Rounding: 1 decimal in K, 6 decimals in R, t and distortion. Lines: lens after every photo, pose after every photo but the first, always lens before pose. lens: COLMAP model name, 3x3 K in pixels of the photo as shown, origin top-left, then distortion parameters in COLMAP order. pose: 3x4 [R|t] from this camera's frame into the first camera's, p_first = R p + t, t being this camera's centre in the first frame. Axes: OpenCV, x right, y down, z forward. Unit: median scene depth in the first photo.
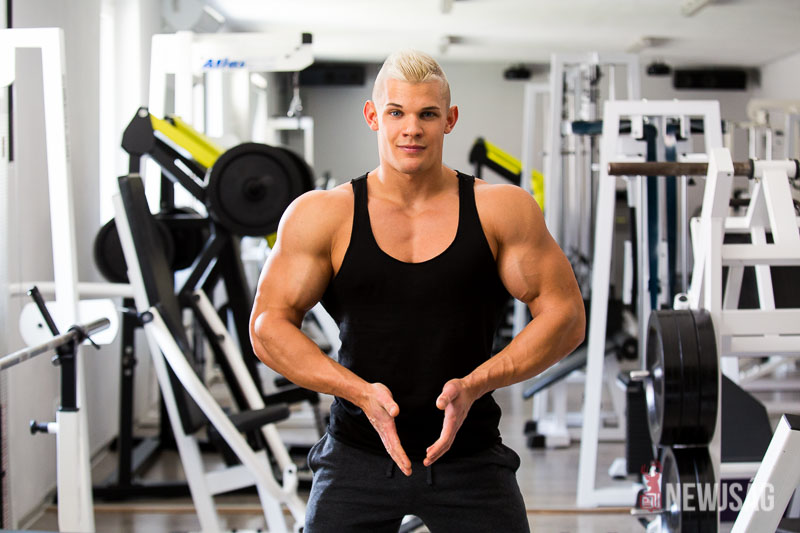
lens RADIAL K [[1629.9, 0, 372.9], [0, 1629.9, 265.1], [0, 0, 1]] dist [-0.004423, -0.099696]
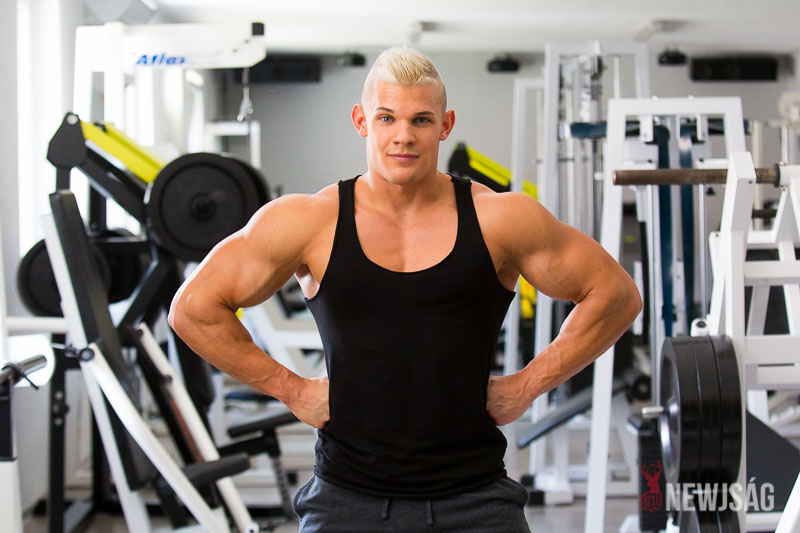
lens RADIAL K [[1615.8, 0, 400.0], [0, 1615.8, 266.5], [0, 0, 1]] dist [0.002341, 0.044914]
pose [[0.999857, -0.013178, 0.010605, 0.021888], [0.013221, 0.999905, -0.003978, -0.010158], [-0.010552, 0.004118, 0.999936, 0.147718]]
